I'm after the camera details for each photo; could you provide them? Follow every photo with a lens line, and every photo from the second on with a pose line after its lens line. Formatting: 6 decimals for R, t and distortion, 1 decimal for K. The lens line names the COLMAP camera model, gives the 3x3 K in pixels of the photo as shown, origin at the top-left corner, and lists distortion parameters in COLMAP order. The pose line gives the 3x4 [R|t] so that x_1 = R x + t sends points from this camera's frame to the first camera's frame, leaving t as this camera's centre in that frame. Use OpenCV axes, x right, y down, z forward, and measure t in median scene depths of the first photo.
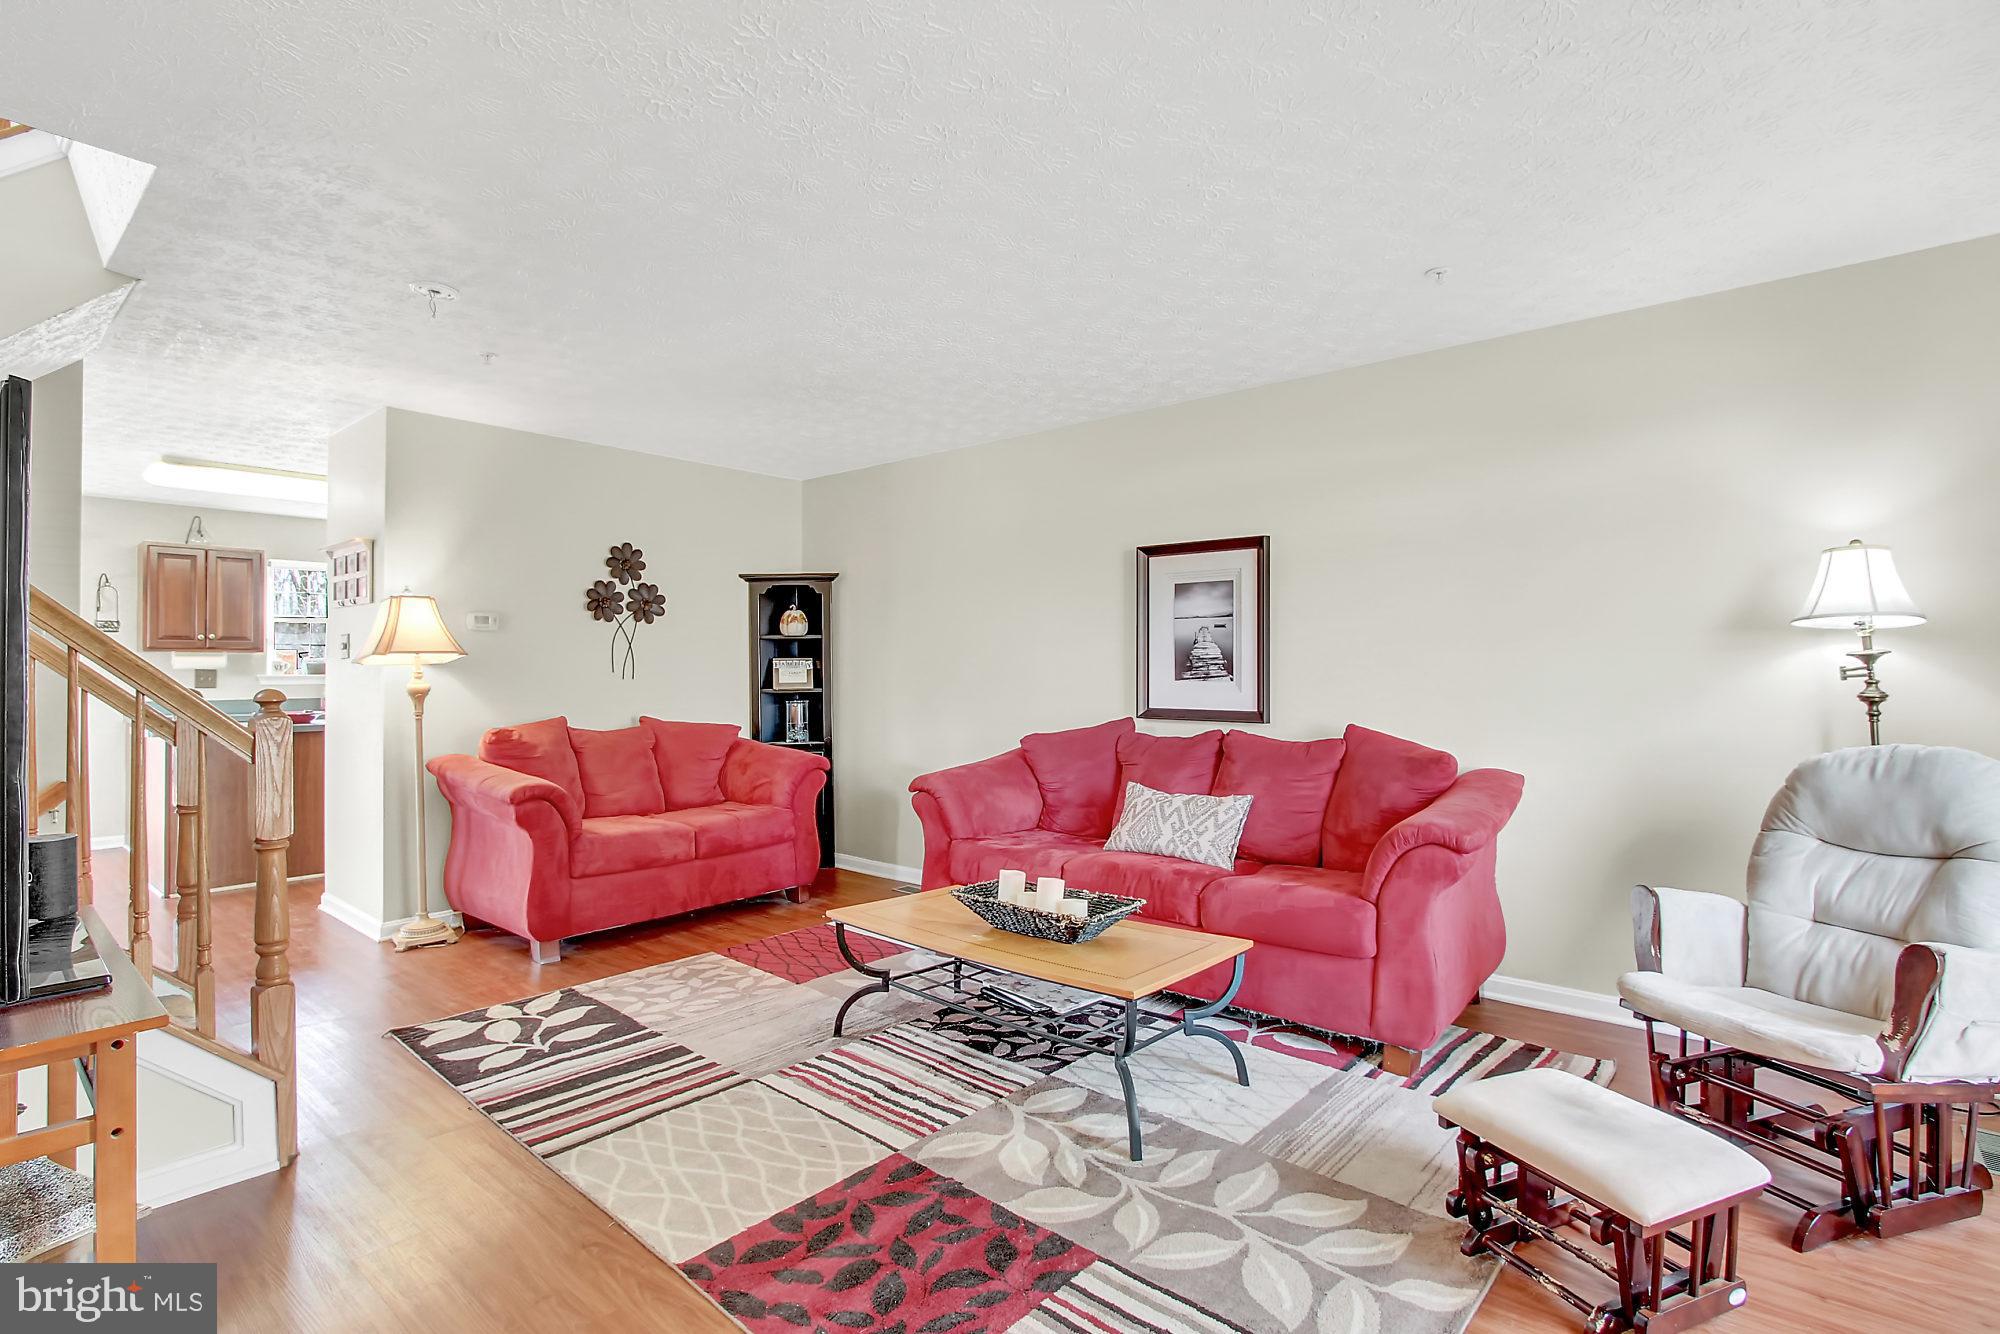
lens RADIAL K [[947.1, 0, 1006.8], [0, 947.1, 658.8], [0, 0, 1]] dist [-0.015349, 0.000345]
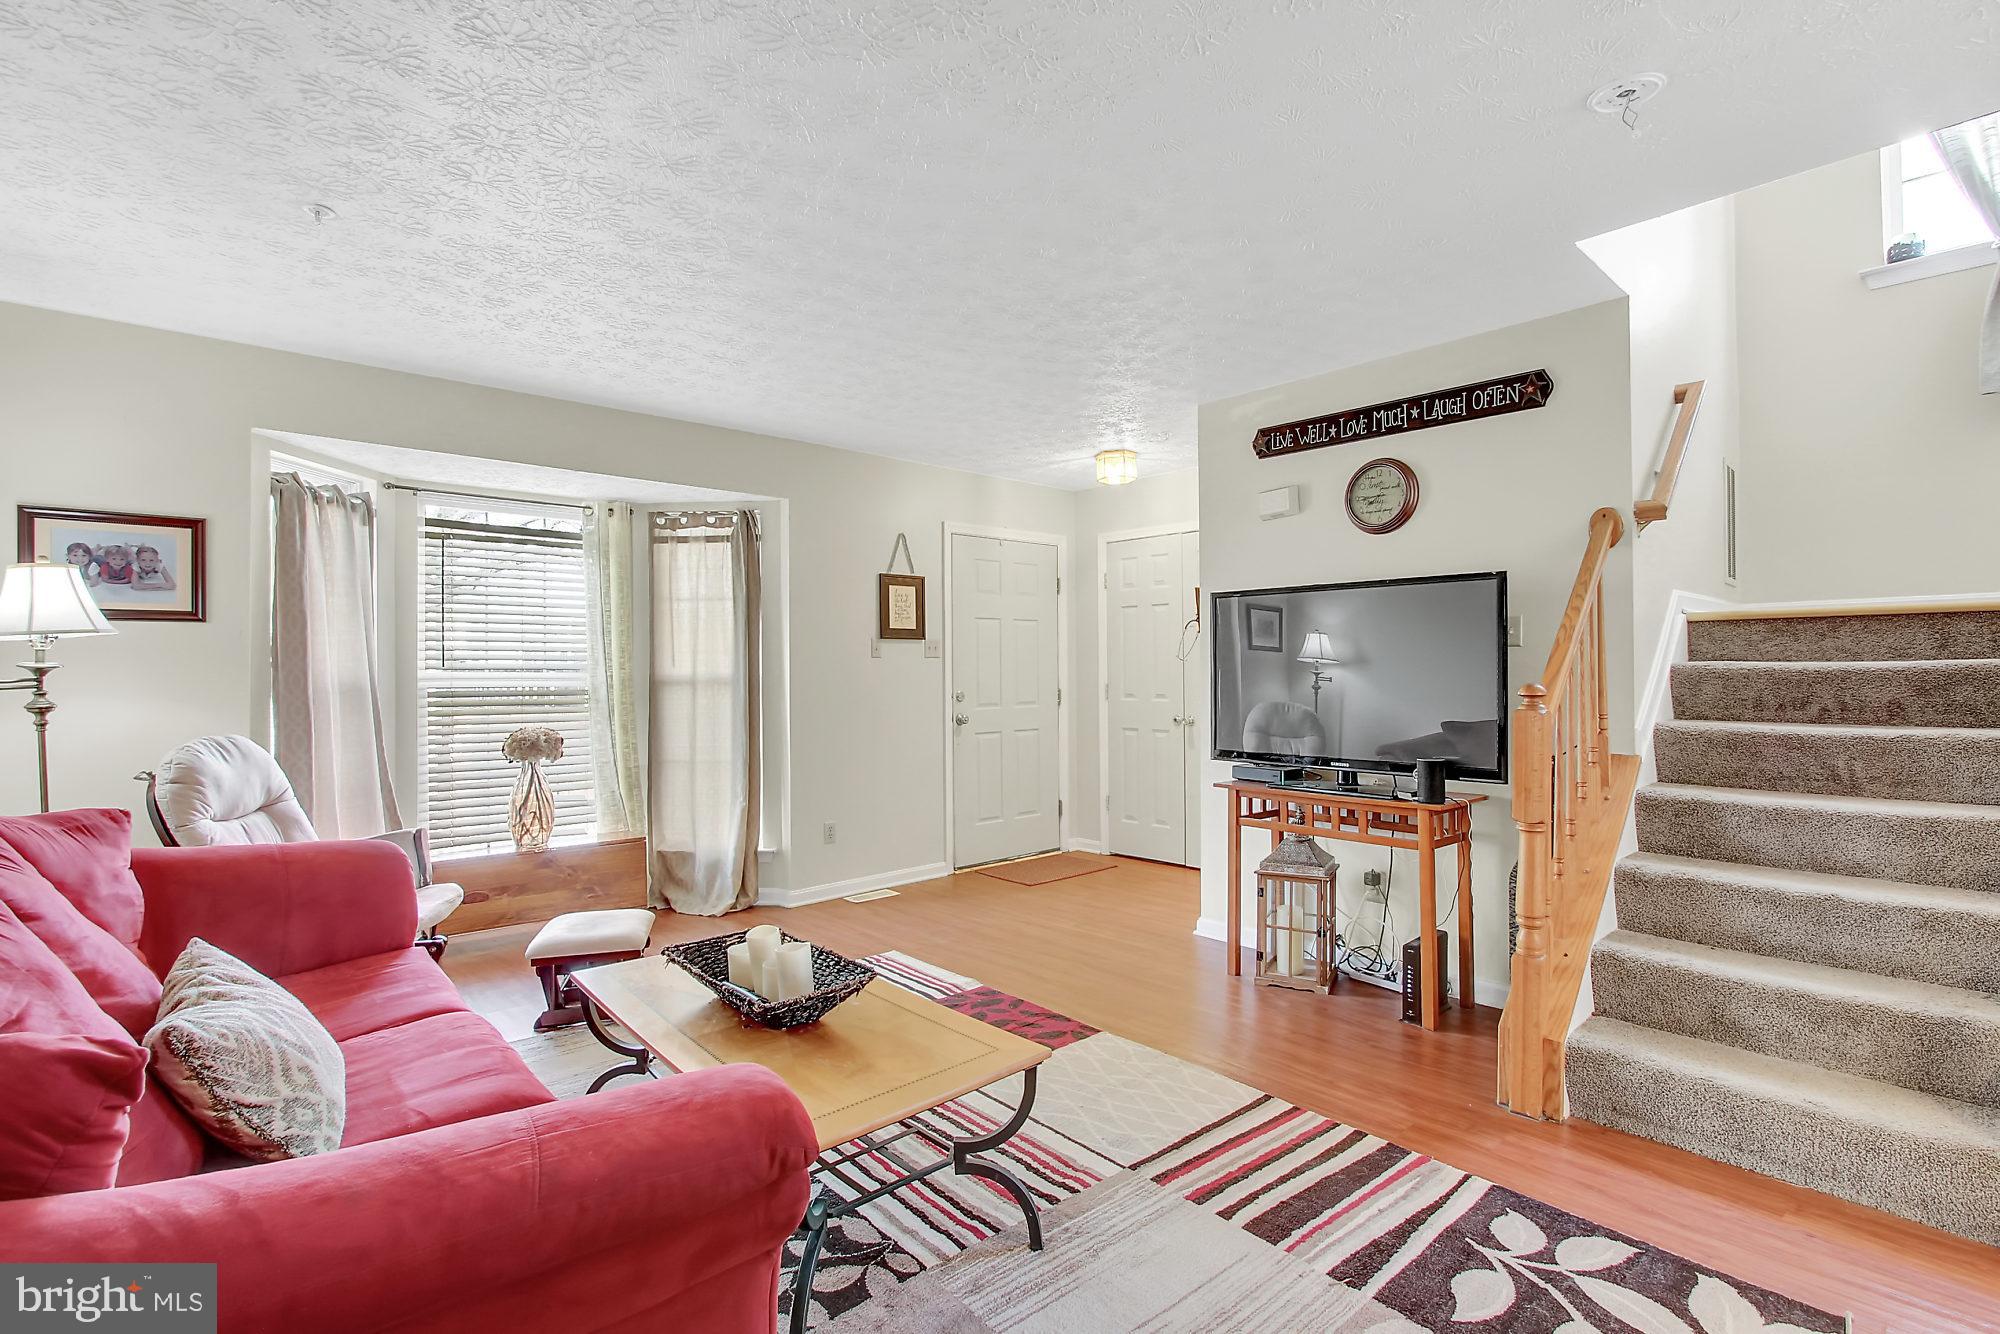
lens RADIAL K [[941.2, 0, 1008.7], [0, 941.2, 658.5], [0, 0, 1]] dist [-0.015270, 0.002242]
pose [[-0.992507, 0.012281, 0.121573, -0.245220], [0.008716, 0.999517, -0.029816, 0.022964], [-0.121880, -0.028533, -0.992135, 1.663230]]
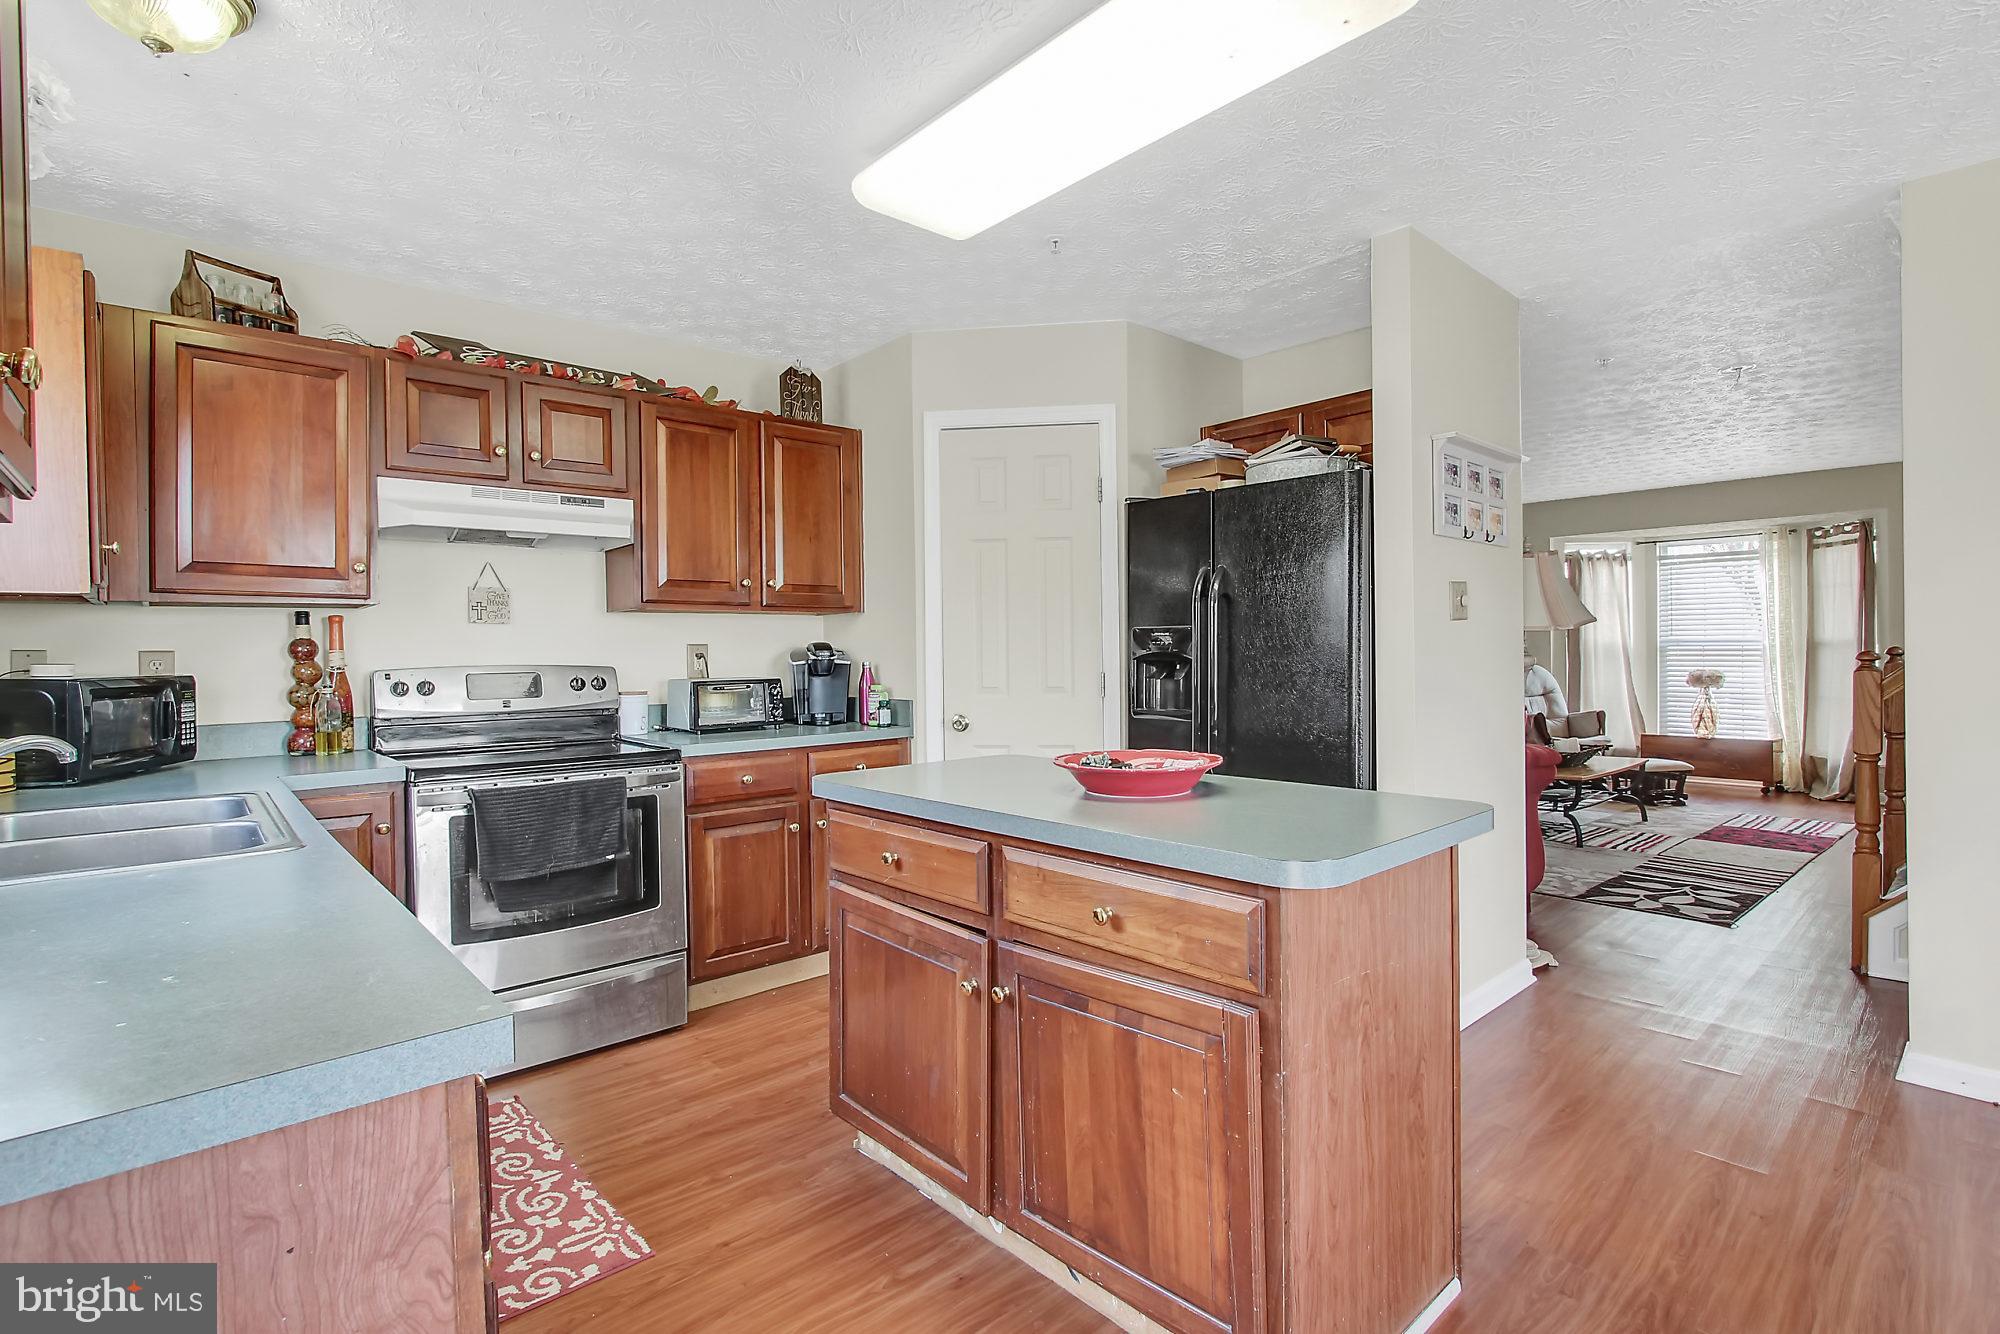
lens RADIAL K [[941.2, 0, 1008.7], [0, 941.2, 658.5], [0, 0, 1]] dist [-0.015270, 0.002242]
pose [[0.134821, -0.005966, 0.990852, -2.094840], [-0.001494, 0.999980, 0.006224, 0.038100], [-0.990869, -0.002320, 0.134809, 1.852917]]
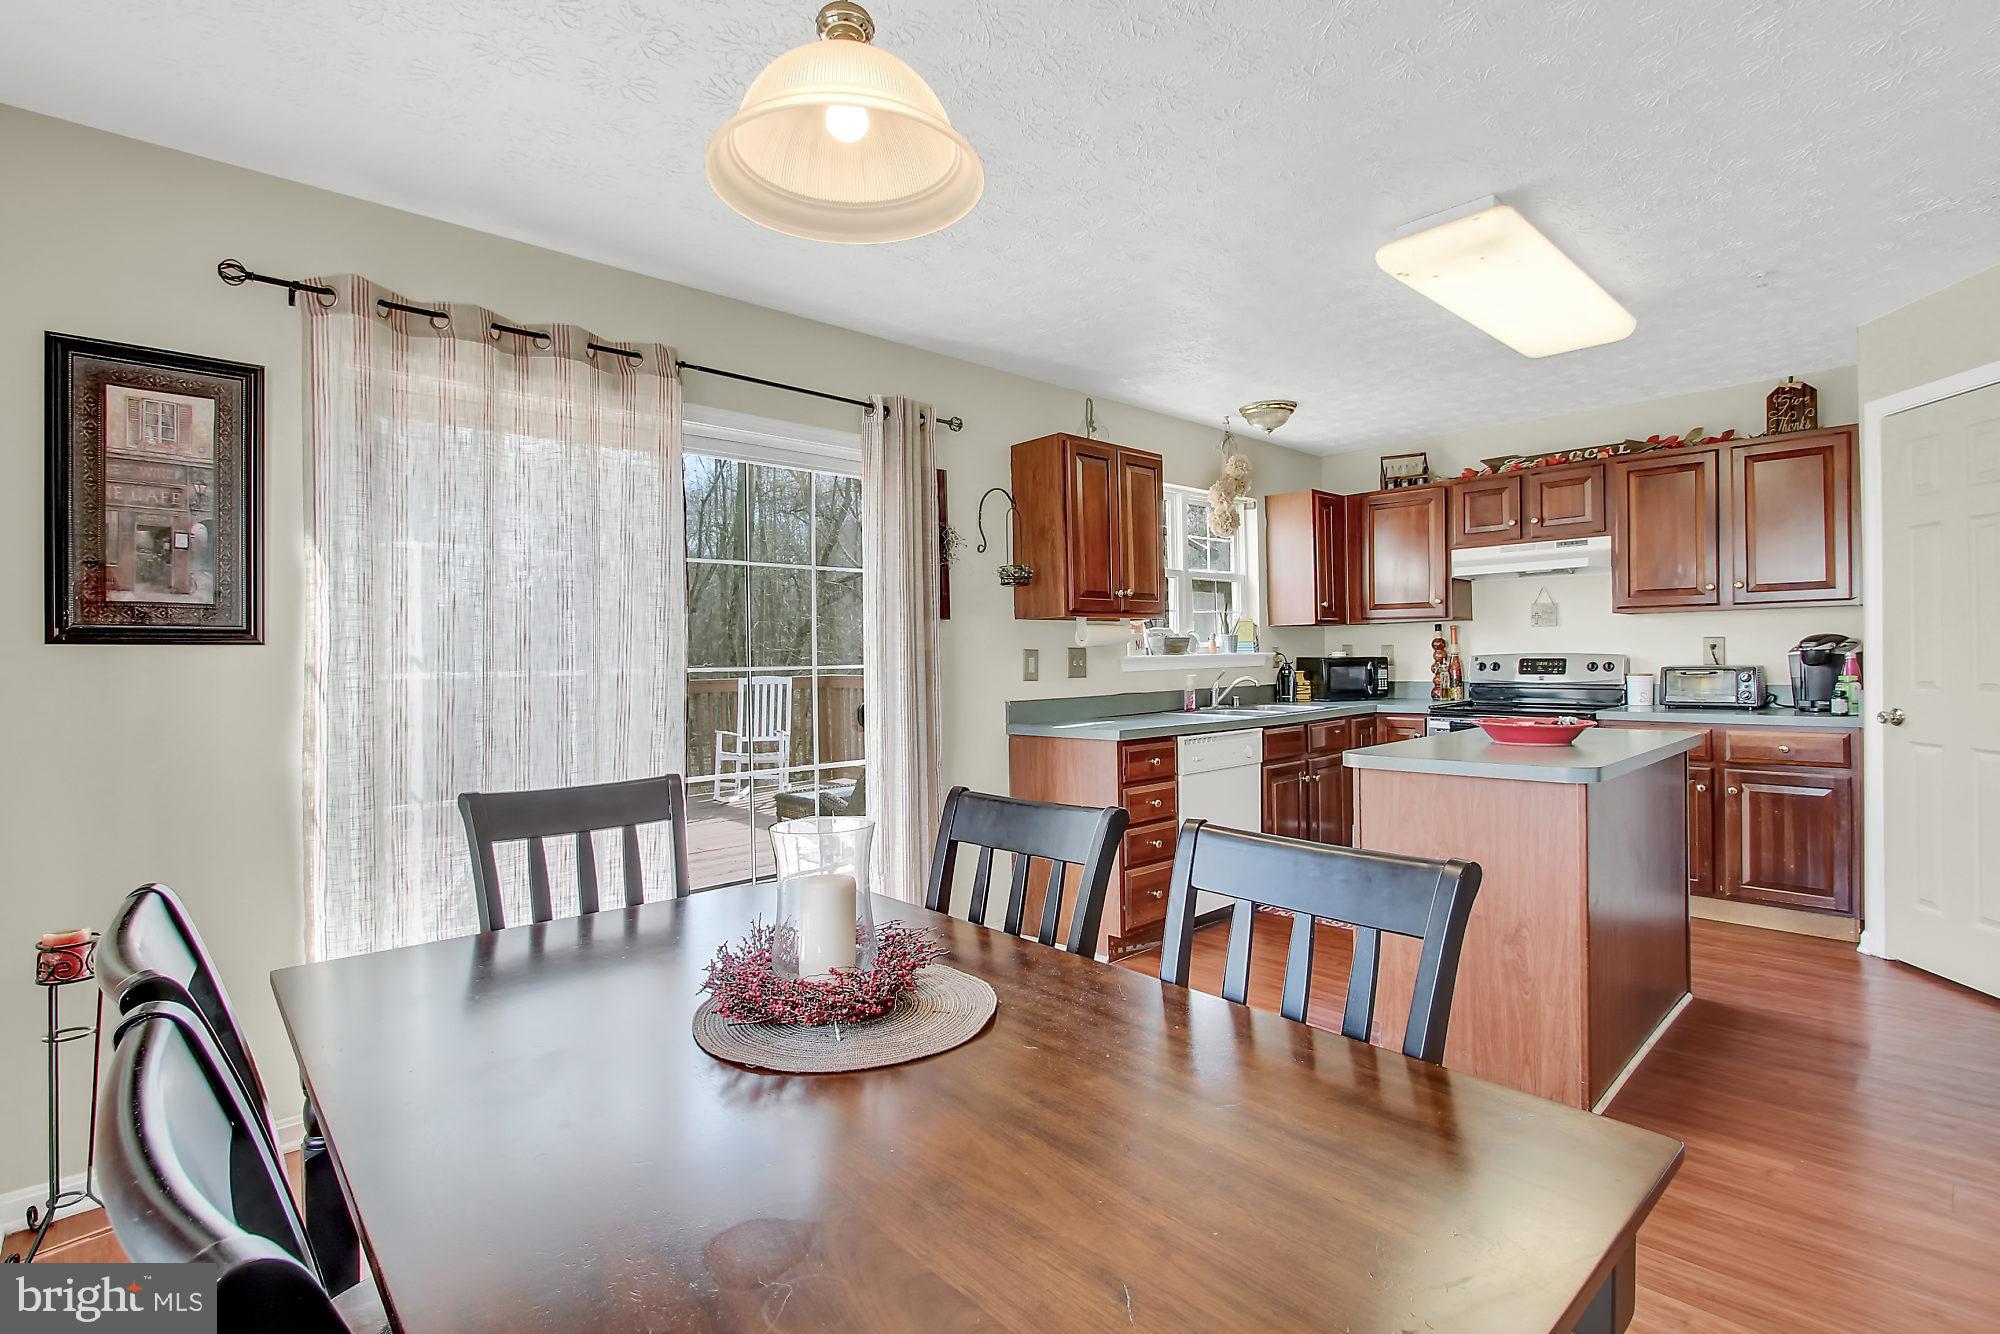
lens RADIAL K [[941.2, 0, 1008.7], [0, 941.2, 658.5], [0, 0, 1]] dist [-0.015270, 0.002242]
pose [[0.994379, -0.010484, -0.105359, -1.885345], [0.012388, 0.999771, 0.017432, 0.021855], [0.105152, -0.018640, 0.994281, 0.815449]]
